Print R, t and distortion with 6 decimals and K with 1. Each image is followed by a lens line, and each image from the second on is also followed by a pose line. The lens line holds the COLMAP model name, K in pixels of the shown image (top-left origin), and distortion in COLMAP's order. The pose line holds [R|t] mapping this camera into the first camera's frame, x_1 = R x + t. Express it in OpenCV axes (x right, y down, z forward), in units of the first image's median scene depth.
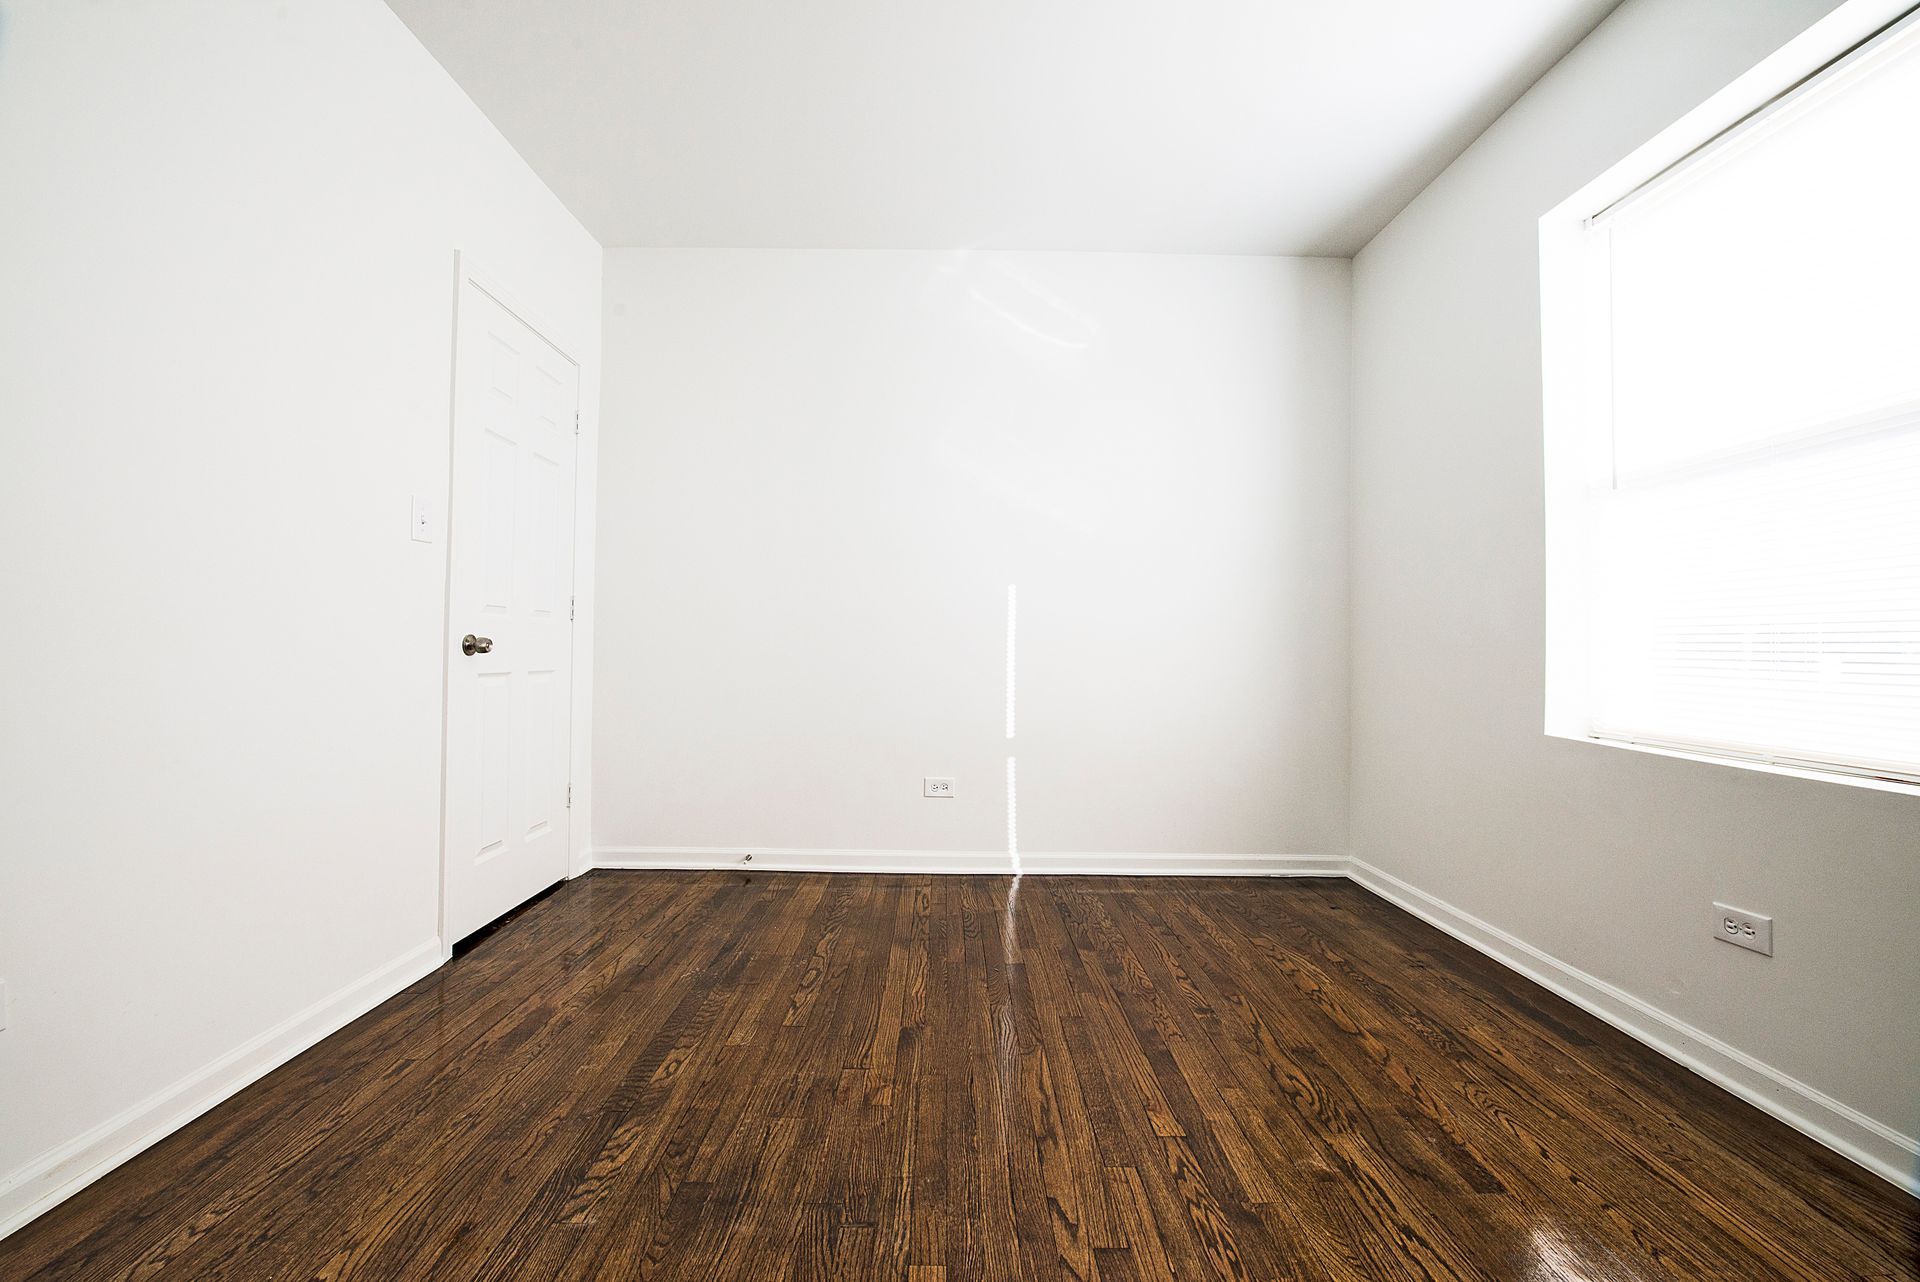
lens RADIAL K [[751.3, 0, 953.1], [0, 751.3, 637.8], [0, 0, 1]] dist [-0.011670, -0.000693]
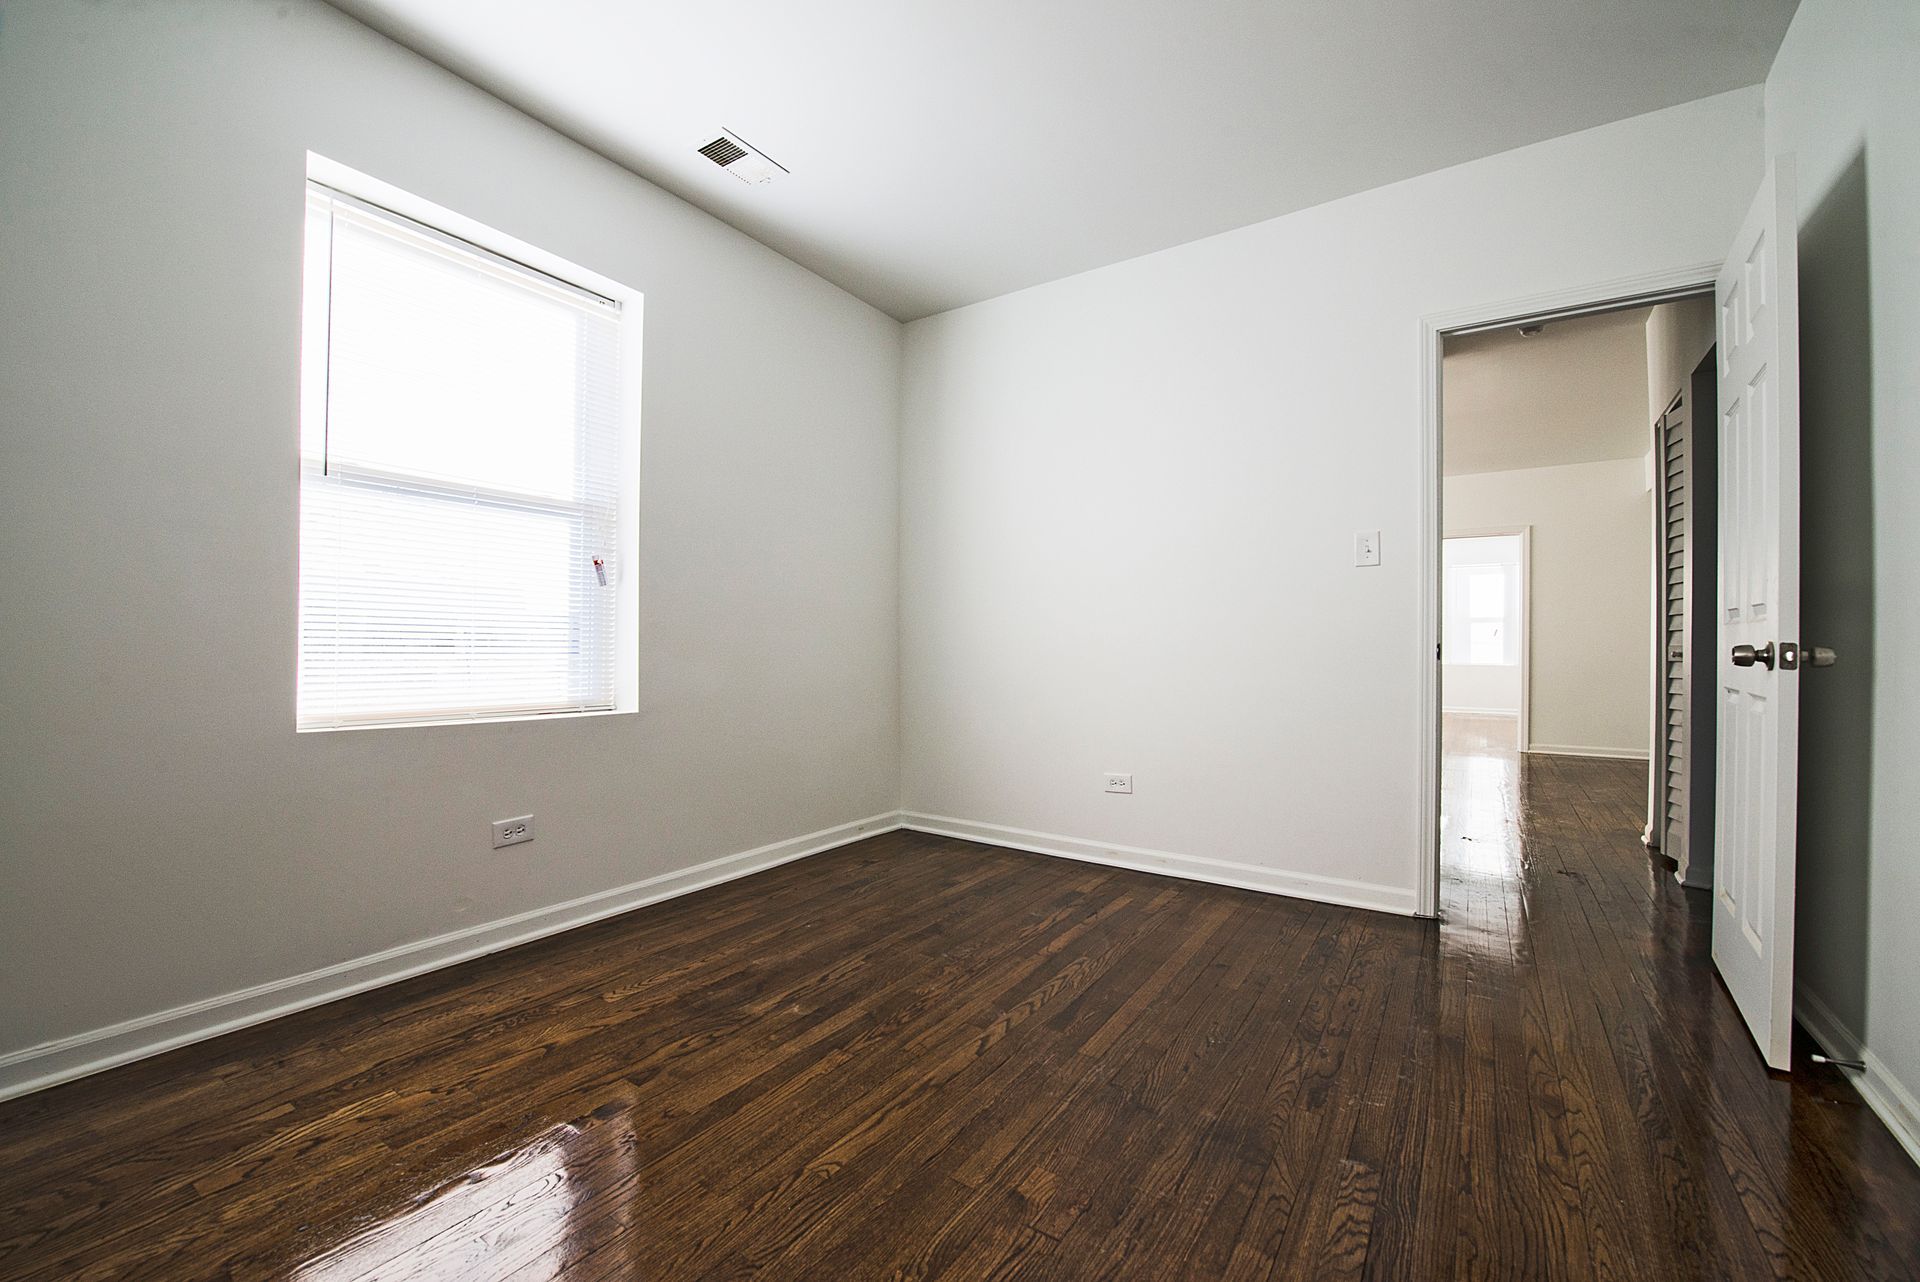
lens RADIAL K [[751.3, 0, 955.7], [0, 751.3, 646.0], [0, 0, 1]] dist [-0.011670, -0.000693]
pose [[-0.813049, -0.018064, 0.581915, -0.502241], [-0.023859, 0.999713, -0.002301, 0.013256], [-0.581706, -0.015754, -0.813247, 1.759126]]
